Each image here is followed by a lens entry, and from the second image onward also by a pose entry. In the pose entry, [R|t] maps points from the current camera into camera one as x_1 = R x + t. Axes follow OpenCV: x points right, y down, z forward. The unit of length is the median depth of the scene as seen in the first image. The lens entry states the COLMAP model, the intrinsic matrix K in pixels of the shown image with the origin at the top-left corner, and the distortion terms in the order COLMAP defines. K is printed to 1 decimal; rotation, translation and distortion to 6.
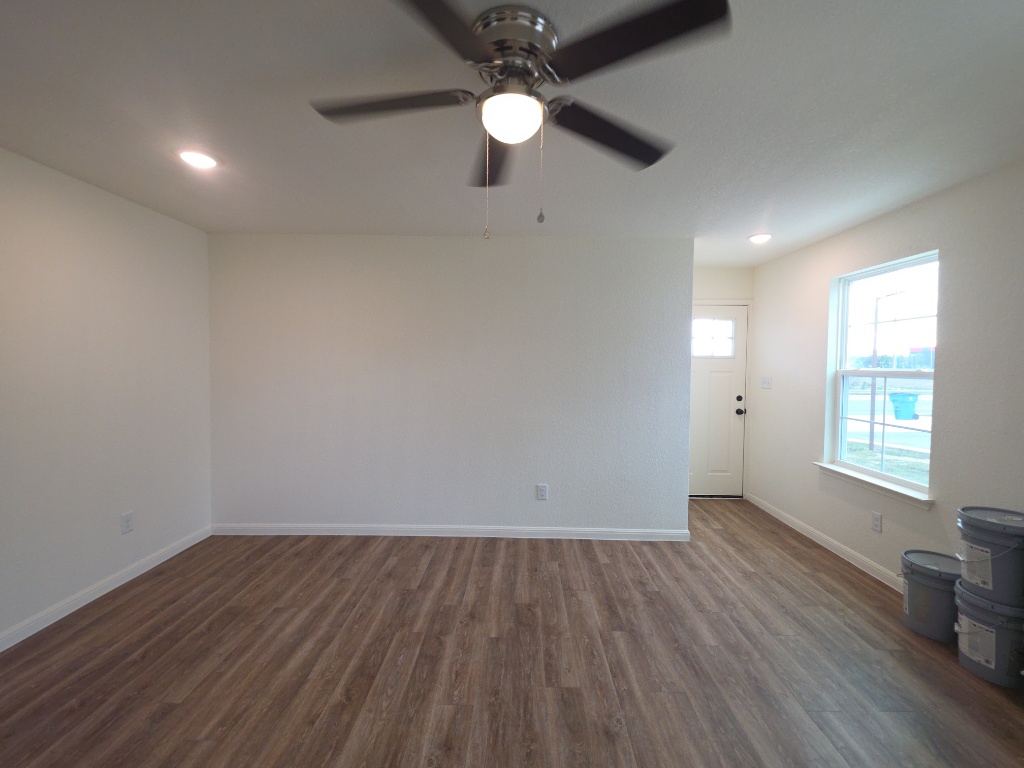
lens RADIAL K [[435.1, 0, 519.2], [0, 435.1, 377.1], [0, 0, 1]] dist [0.016860, -0.000205]
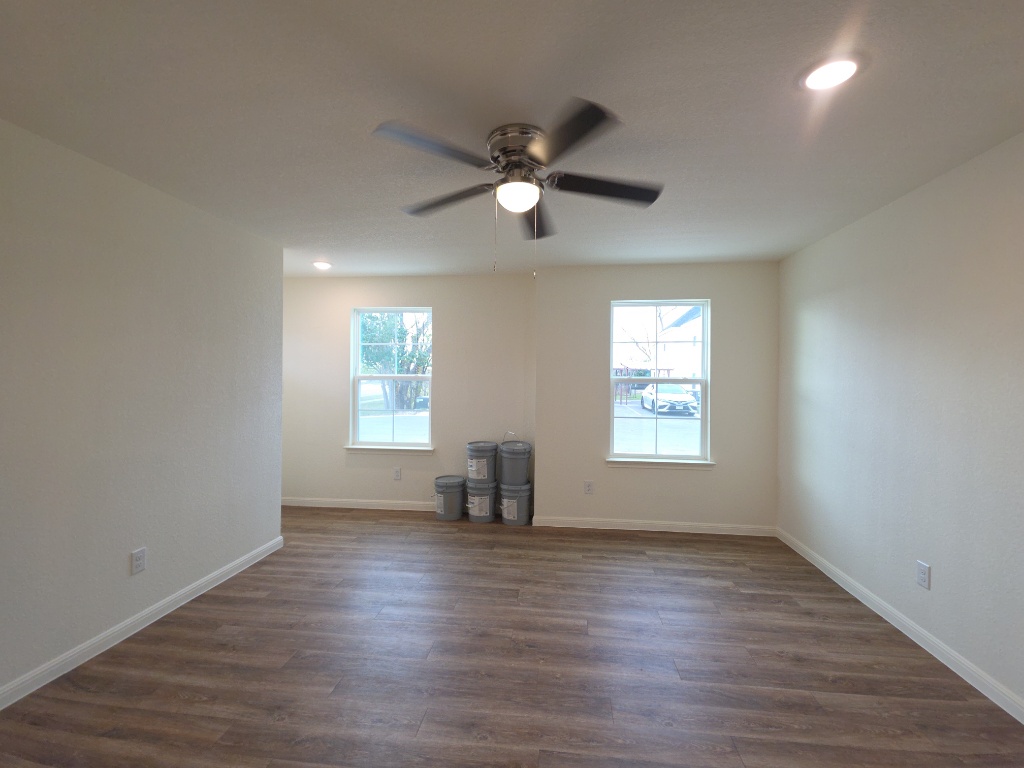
lens RADIAL K [[432.8, 0, 518.5], [0, 432.8, 377.2], [0, 0, 1]] dist [0.020932, -0.010731]
pose [[0.106833, -0.009197, 0.994234, -0.887128], [0.025845, 0.999645, 0.006470, -0.011562], [-0.993941, 0.025004, 0.107033, 0.551784]]
